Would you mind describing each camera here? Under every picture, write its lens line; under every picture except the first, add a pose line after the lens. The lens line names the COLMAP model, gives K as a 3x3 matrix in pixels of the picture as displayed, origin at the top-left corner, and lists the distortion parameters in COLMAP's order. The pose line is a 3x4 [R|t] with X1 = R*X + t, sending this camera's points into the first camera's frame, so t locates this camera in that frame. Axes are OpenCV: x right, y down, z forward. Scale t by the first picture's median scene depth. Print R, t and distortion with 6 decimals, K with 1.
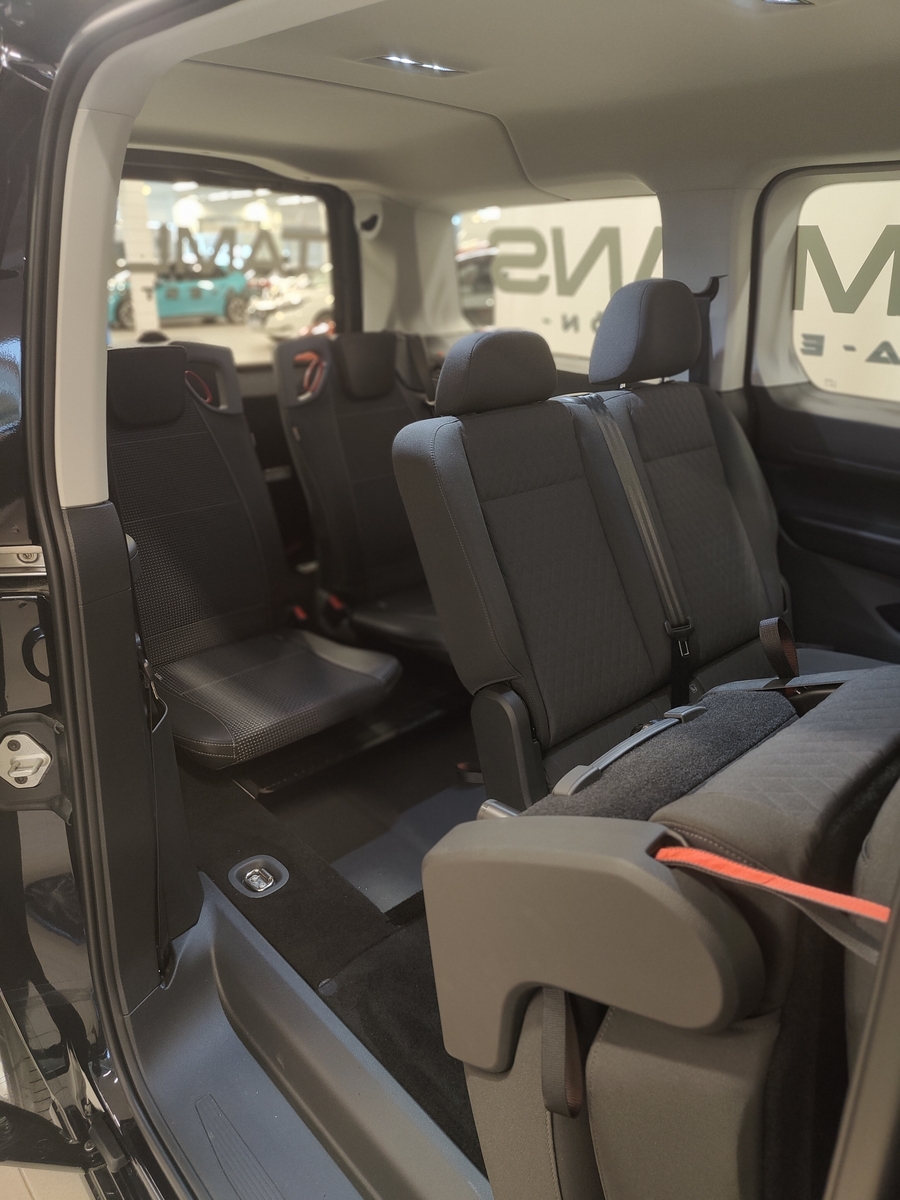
lens RADIAL K [[835.1, 0, 450.0], [0, 835.1, 600.0], [0, 0, 1]] dist [0.022325, -0.000586]
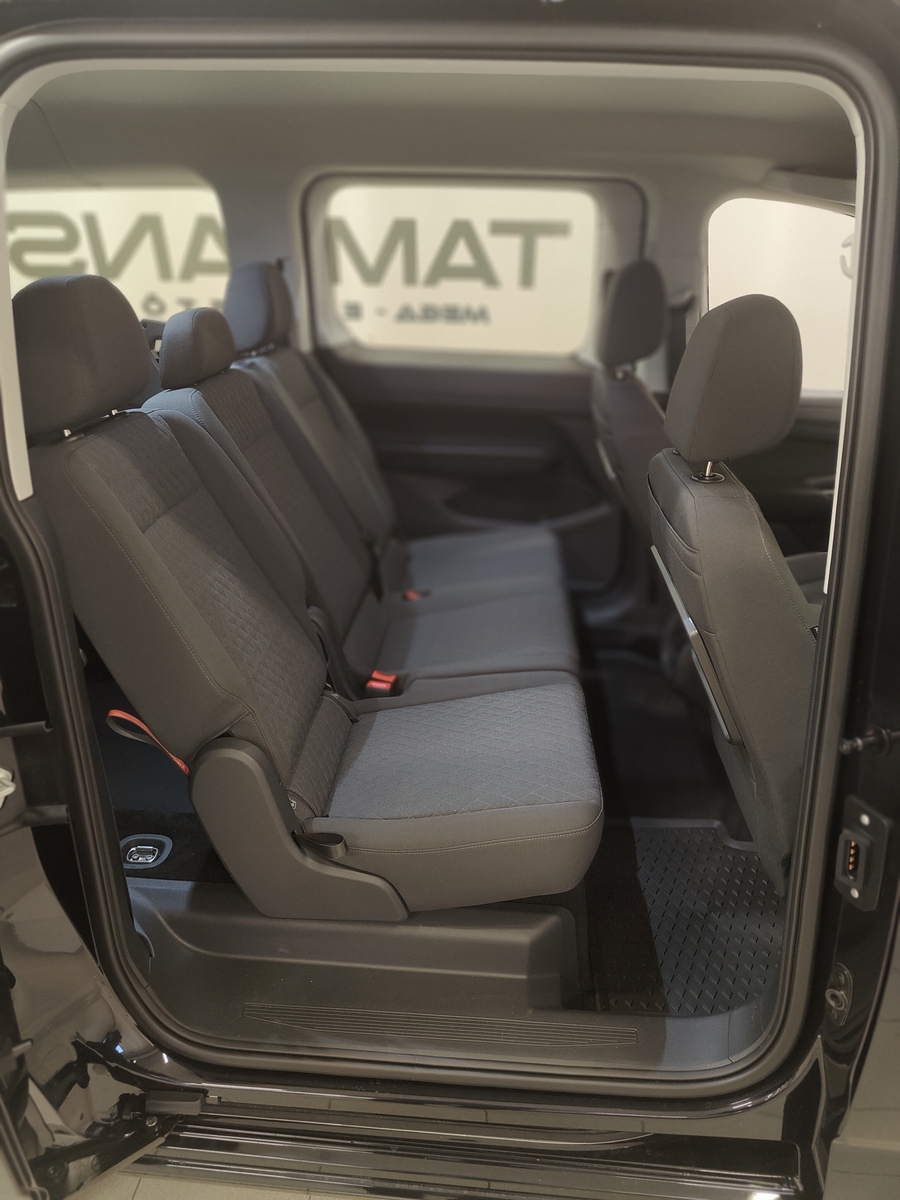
lens RADIAL K [[843.6, 0, 448.4], [0, 843.6, 593.2], [0, 0, 1]] dist [0.008858, 0.005851]
pose [[0.730839, -0.268639, 0.627461, -0.389369], [0.261282, 0.959379, 0.106415, 0.009618], [-0.630560, 0.086172, 0.771342, -0.046972]]
